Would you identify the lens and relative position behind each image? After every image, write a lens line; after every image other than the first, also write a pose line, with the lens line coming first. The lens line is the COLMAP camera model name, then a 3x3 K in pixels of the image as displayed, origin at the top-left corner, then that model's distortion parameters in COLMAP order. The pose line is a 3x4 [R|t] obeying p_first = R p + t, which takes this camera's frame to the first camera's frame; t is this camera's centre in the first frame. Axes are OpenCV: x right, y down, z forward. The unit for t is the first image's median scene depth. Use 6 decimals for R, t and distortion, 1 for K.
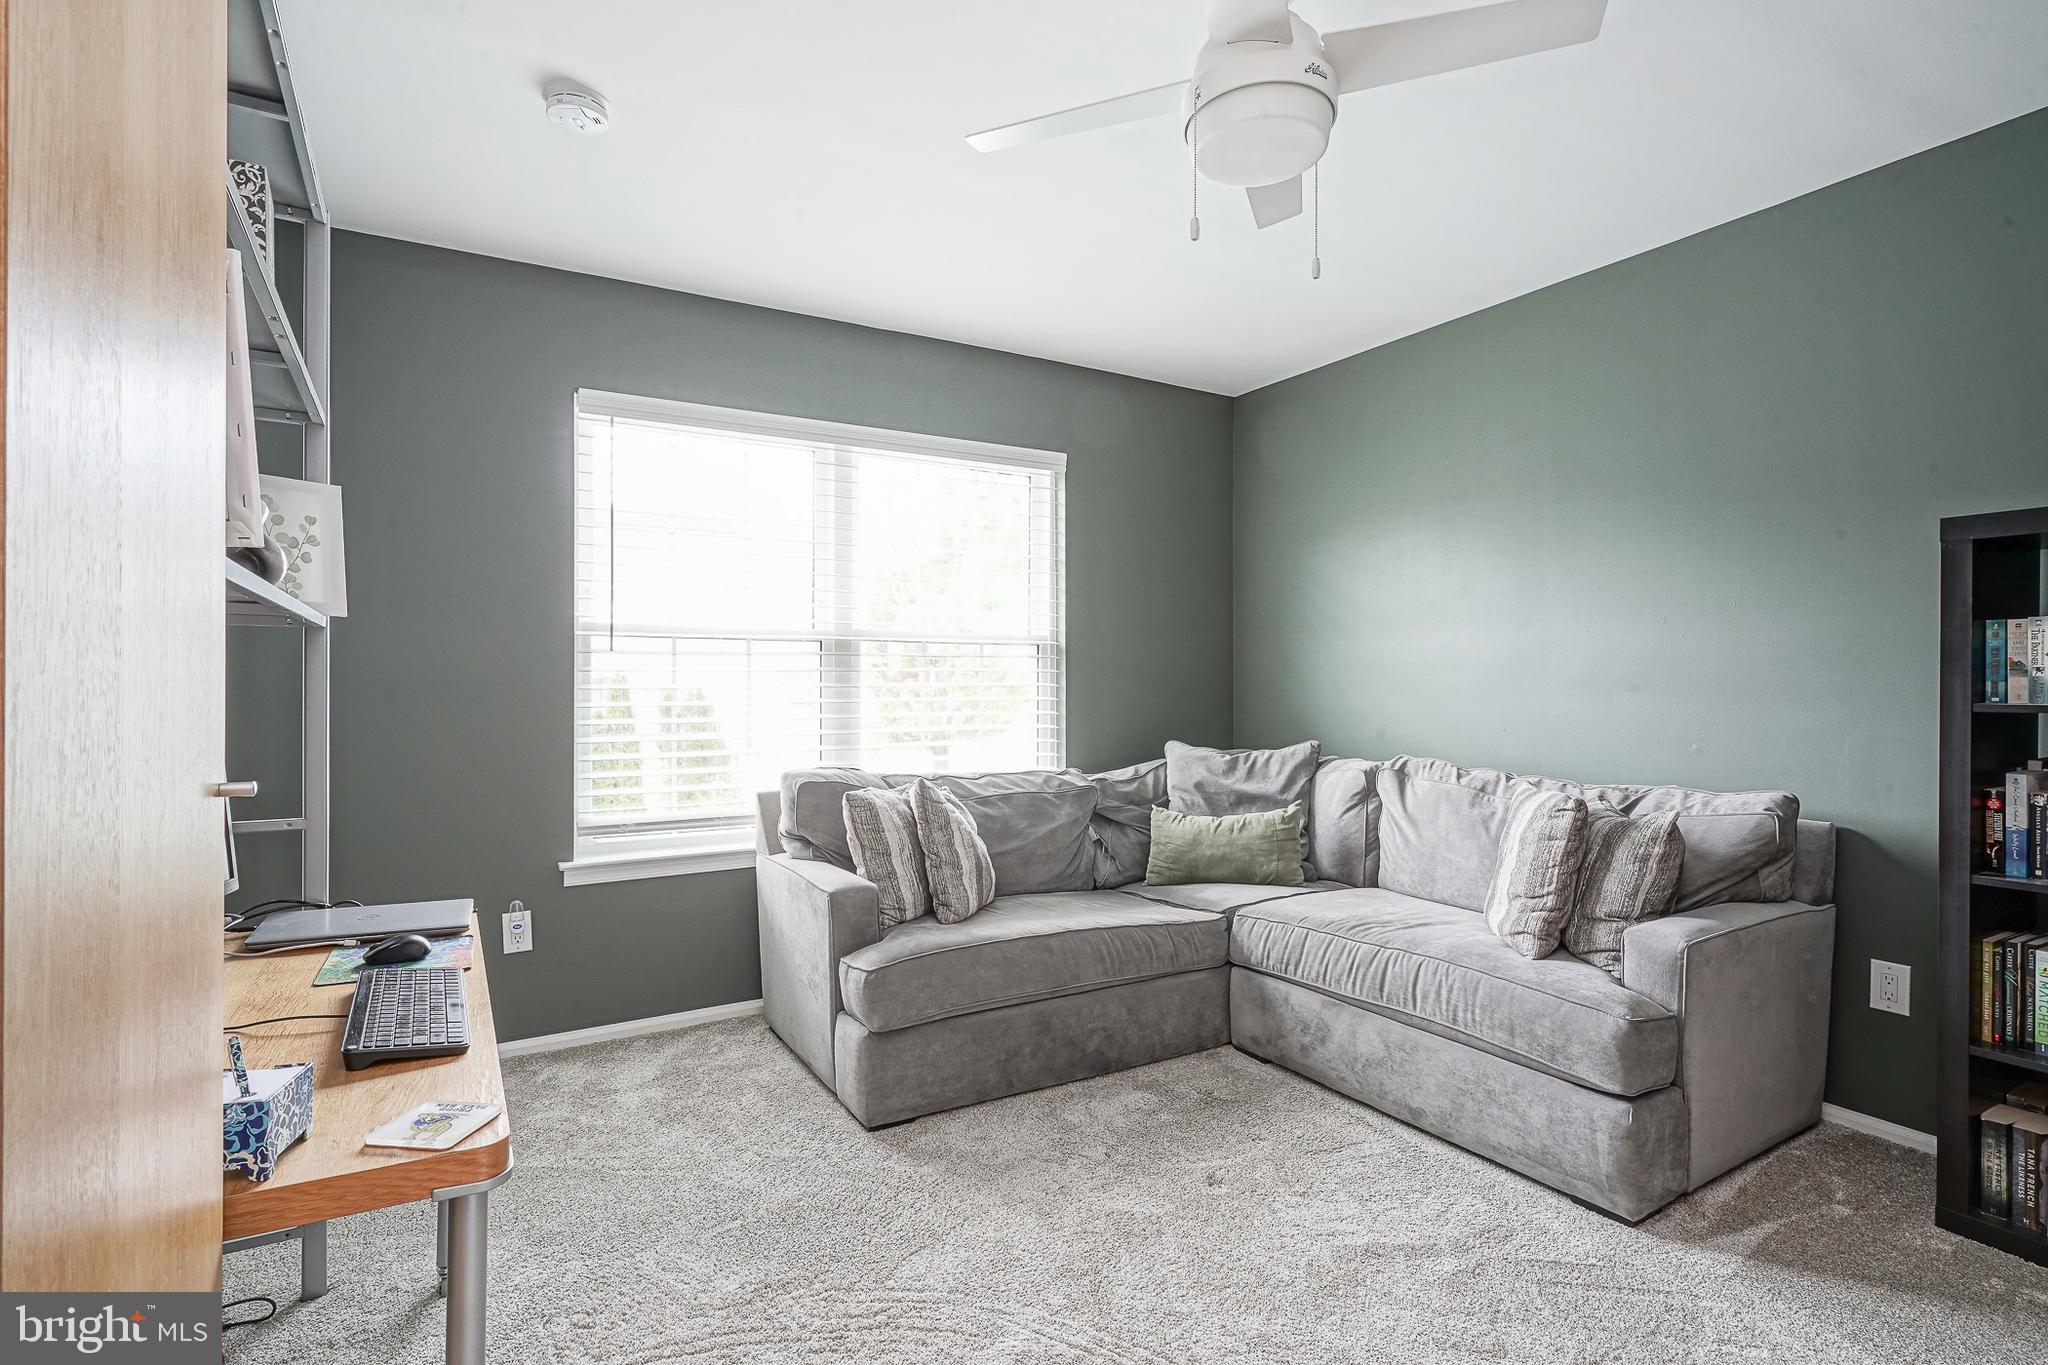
lens RADIAL K [[995.1, 0, 1013.5], [0, 995.1, 678.9], [0, 0, 1]] dist [-0.007938, 0.003676]
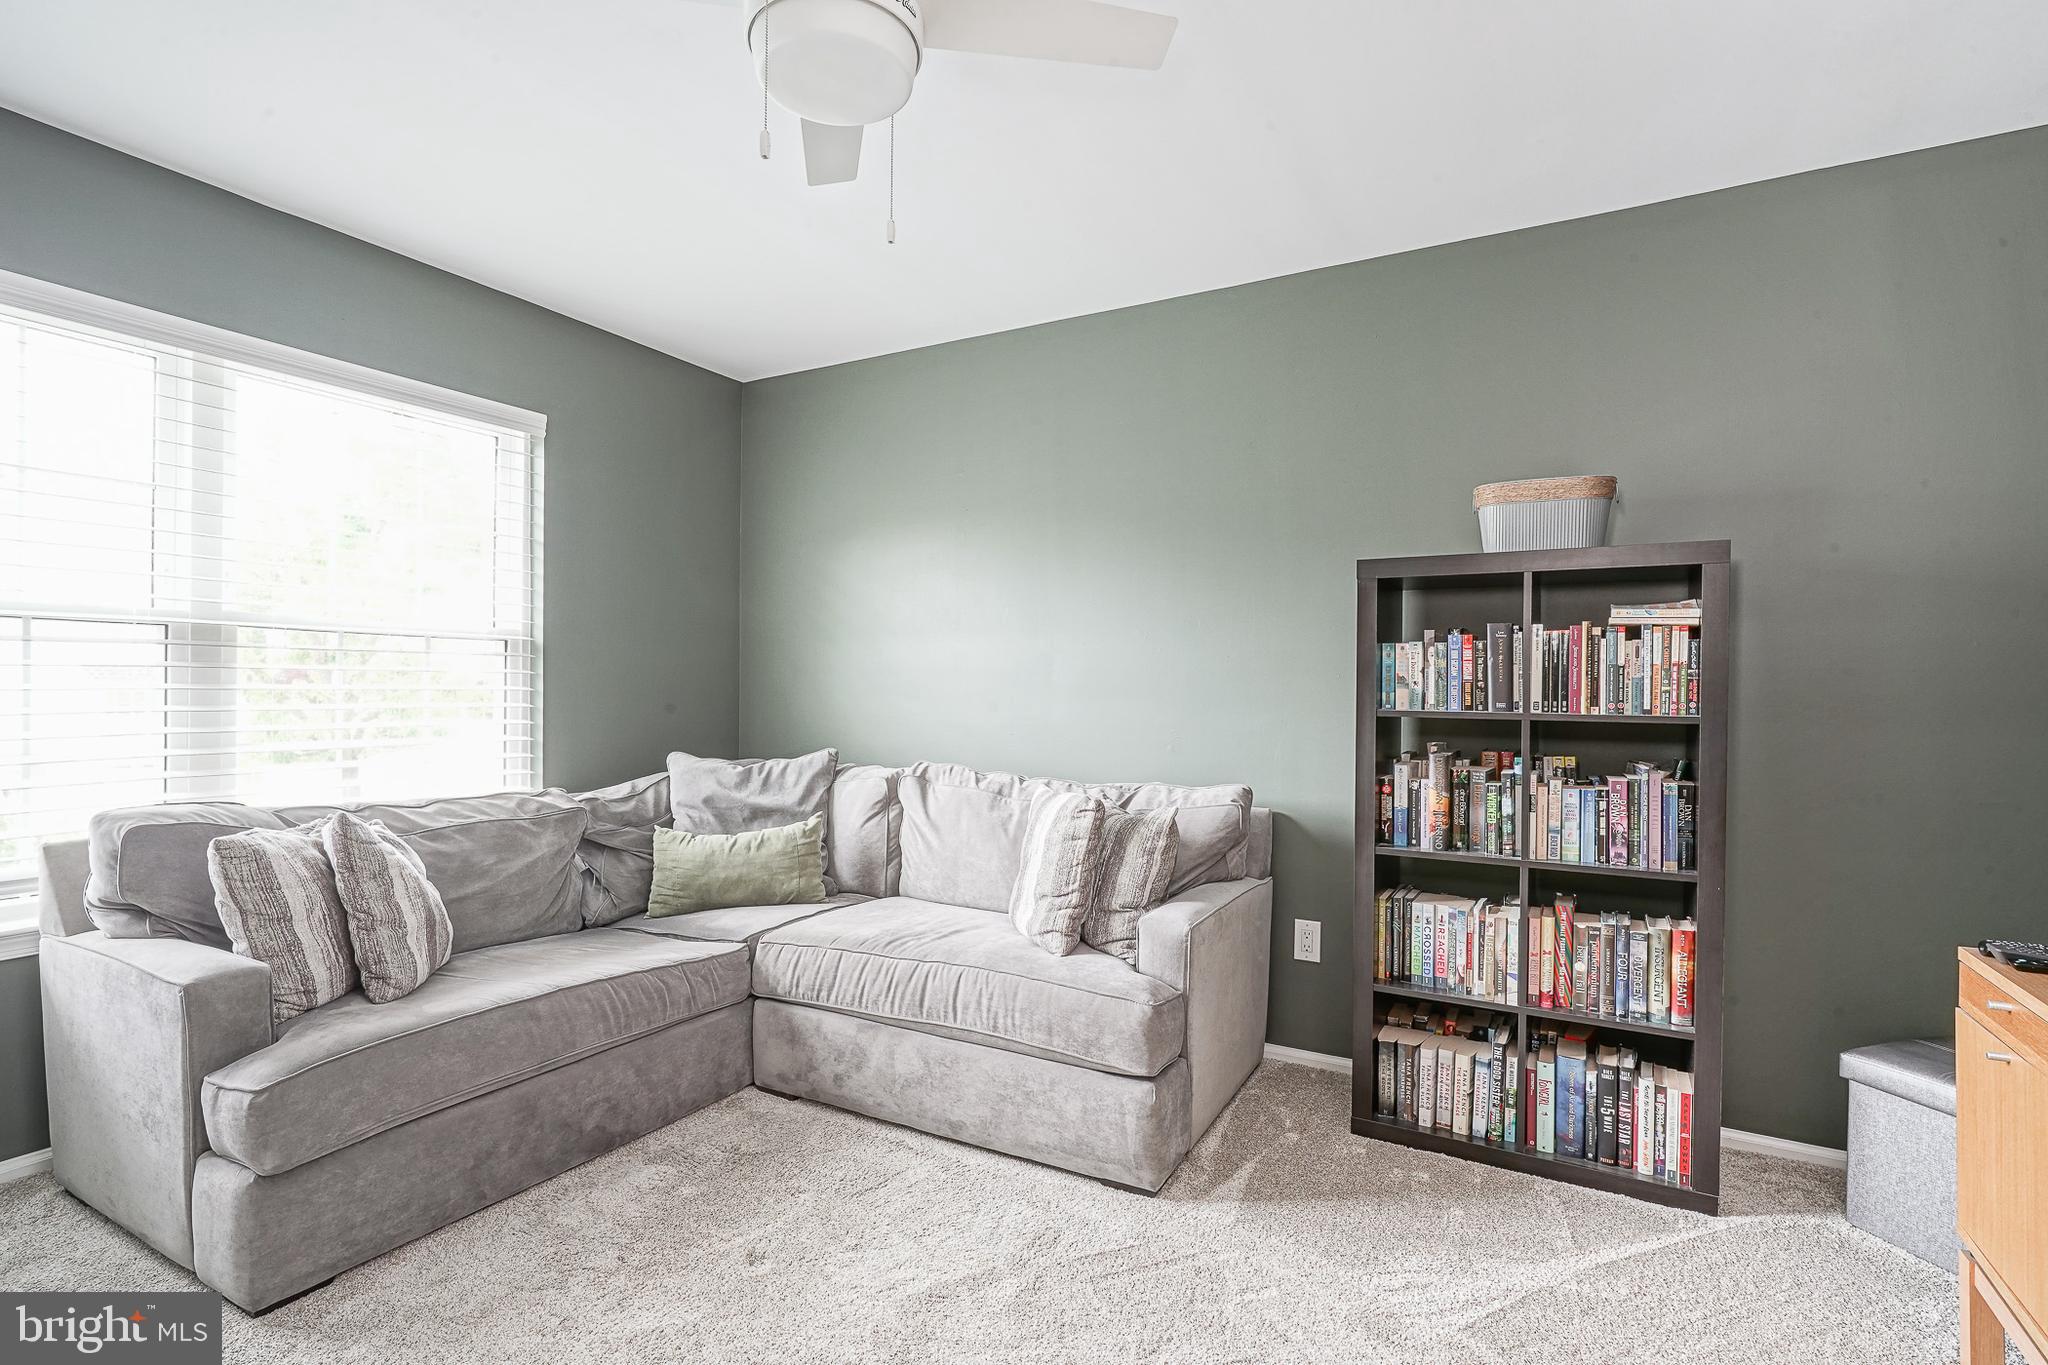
lens RADIAL K [[995.1, 0, 1040.8], [0, 995.1, 688.3], [0, 0, 1]] dist [-0.007938, 0.003676]
pose [[0.859113, 0.007434, 0.511732, -0.028502], [-0.009888, 0.999949, 0.002075, -0.000339], [-0.511691, -0.006843, 0.859142, 0.107209]]
